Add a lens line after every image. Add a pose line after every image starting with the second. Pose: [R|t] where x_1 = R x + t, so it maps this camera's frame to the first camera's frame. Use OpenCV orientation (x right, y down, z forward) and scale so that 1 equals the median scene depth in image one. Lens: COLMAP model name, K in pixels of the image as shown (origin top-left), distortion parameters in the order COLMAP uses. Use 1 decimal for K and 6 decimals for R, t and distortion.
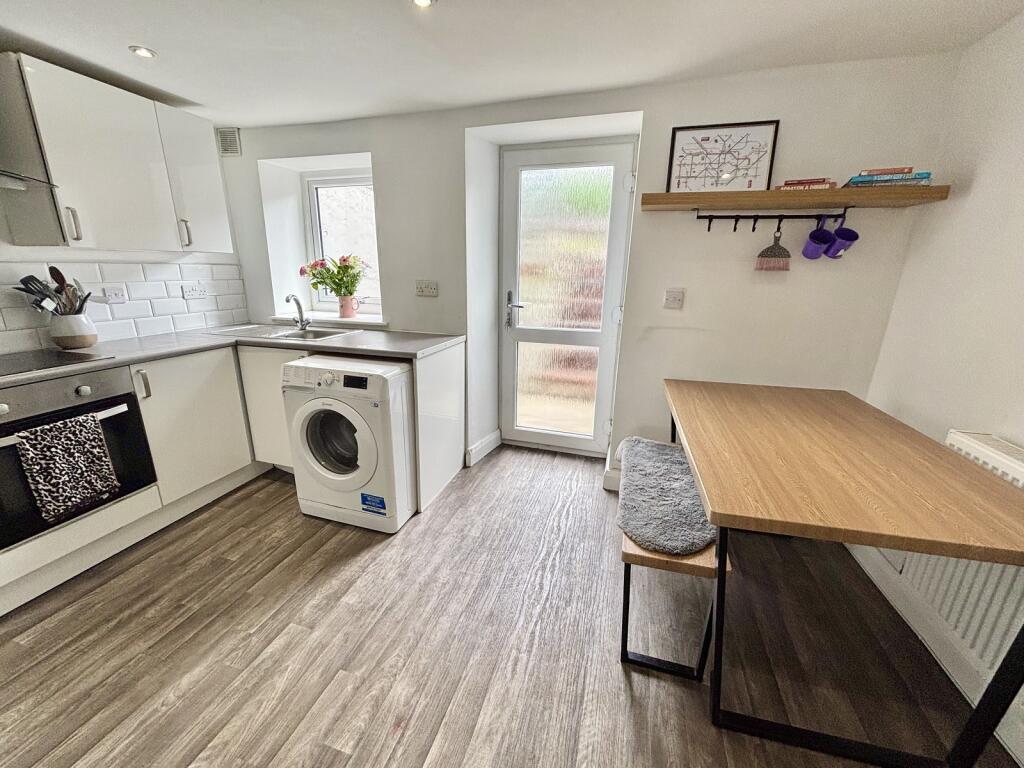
lens RADIAL K [[411.8, 0, 510.8], [0, 411.8, 382.1], [0, 0, 1]] dist [0.000000, 0.000298]
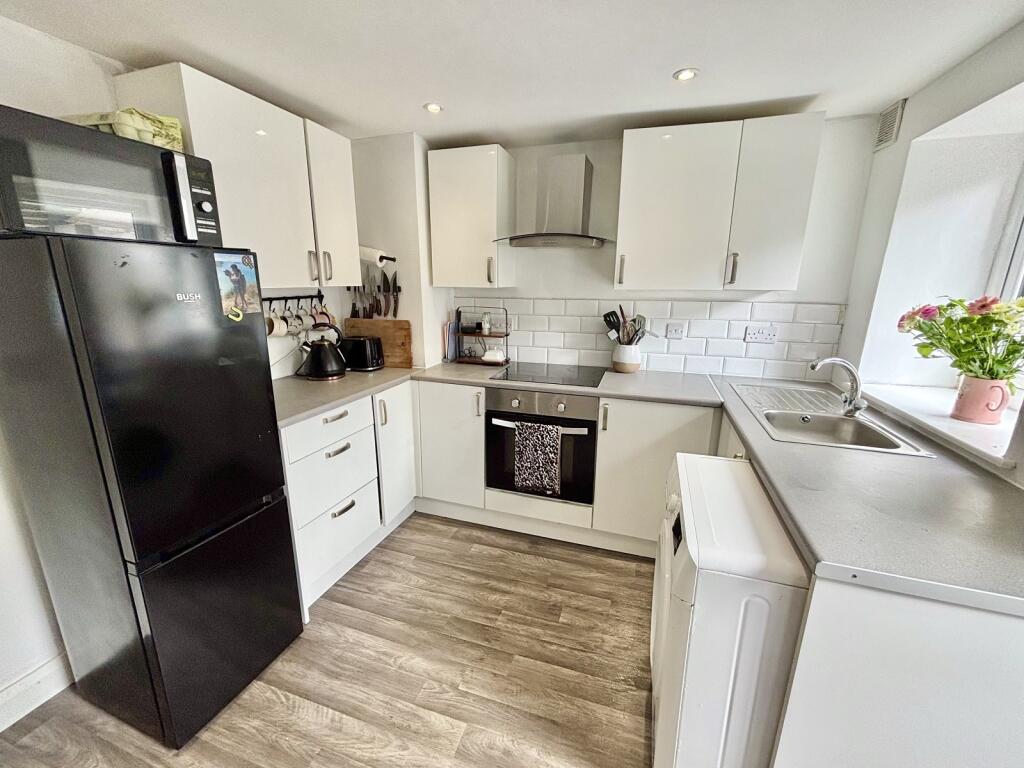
lens RADIAL K [[411.8, 0, 510.8], [0, 411.8, 382.1], [0, 0, 1]] dist [0.000000, 0.000298]
pose [[-0.027734, 0.217174, -0.975739, 0.114847], [-0.272546, 0.937490, 0.216407, -0.230455], [0.961743, 0.271935, 0.033189, 0.679910]]
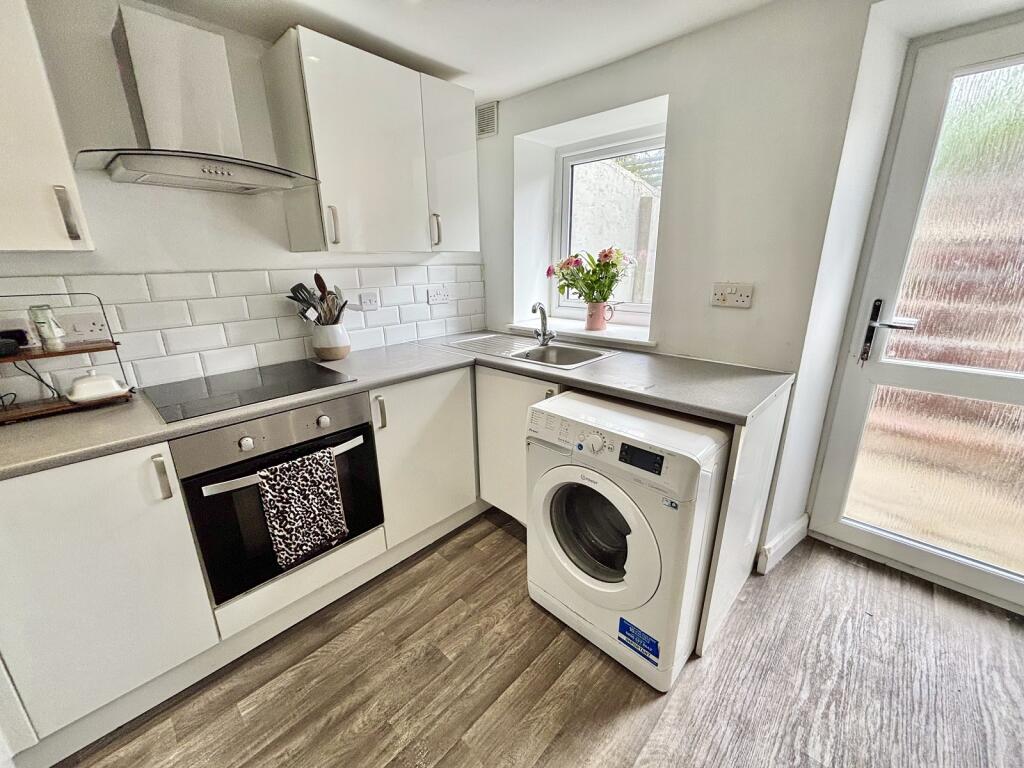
lens RADIAL K [[414.5, 0, 510.7], [0, 414.5, 383.3], [0, 0, 1]] dist [-0.002568, -0.000456]
pose [[0.890746, 0.105409, -0.442108, -0.274561], [-0.095618, 0.994425, 0.044444, -0.113313], [0.444329, 0.002685, 0.895860, 0.344494]]
